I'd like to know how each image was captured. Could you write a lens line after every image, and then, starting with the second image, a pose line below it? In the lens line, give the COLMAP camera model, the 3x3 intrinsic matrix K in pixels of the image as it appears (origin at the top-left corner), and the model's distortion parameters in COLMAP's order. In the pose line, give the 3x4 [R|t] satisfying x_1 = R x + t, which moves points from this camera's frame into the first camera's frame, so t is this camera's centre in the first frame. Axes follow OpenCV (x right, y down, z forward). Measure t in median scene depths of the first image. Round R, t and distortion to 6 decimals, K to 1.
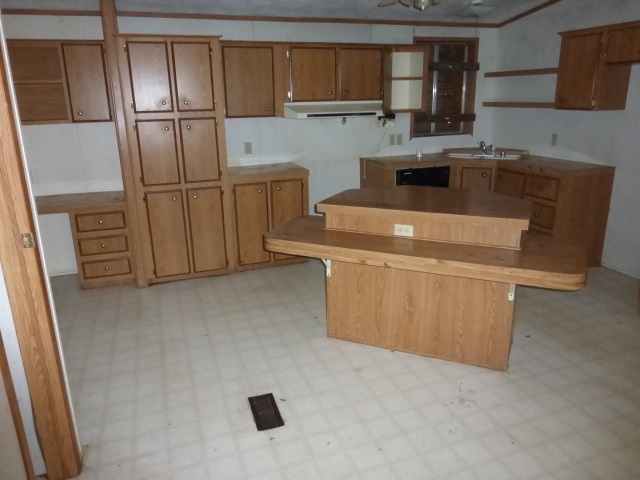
lens RADIAL K [[476.1, 0, 319.9], [0, 476.1, 243.9], [0, 0, 1]] dist [-0.028499, 0.012259]
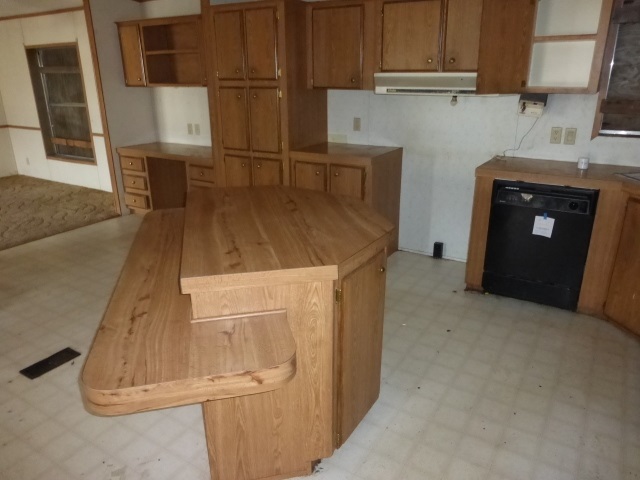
lens RADIAL K [[476.1, 0, 319.9], [0, 476.1, 243.9], [0, 0, 1]] dist [-0.028499, 0.012259]
pose [[0.631522, 0.282032, -0.722245, 0.535421], [-0.233887, 0.957401, 0.169352, -0.128816], [0.739241, 0.061974, 0.670584, 0.390390]]
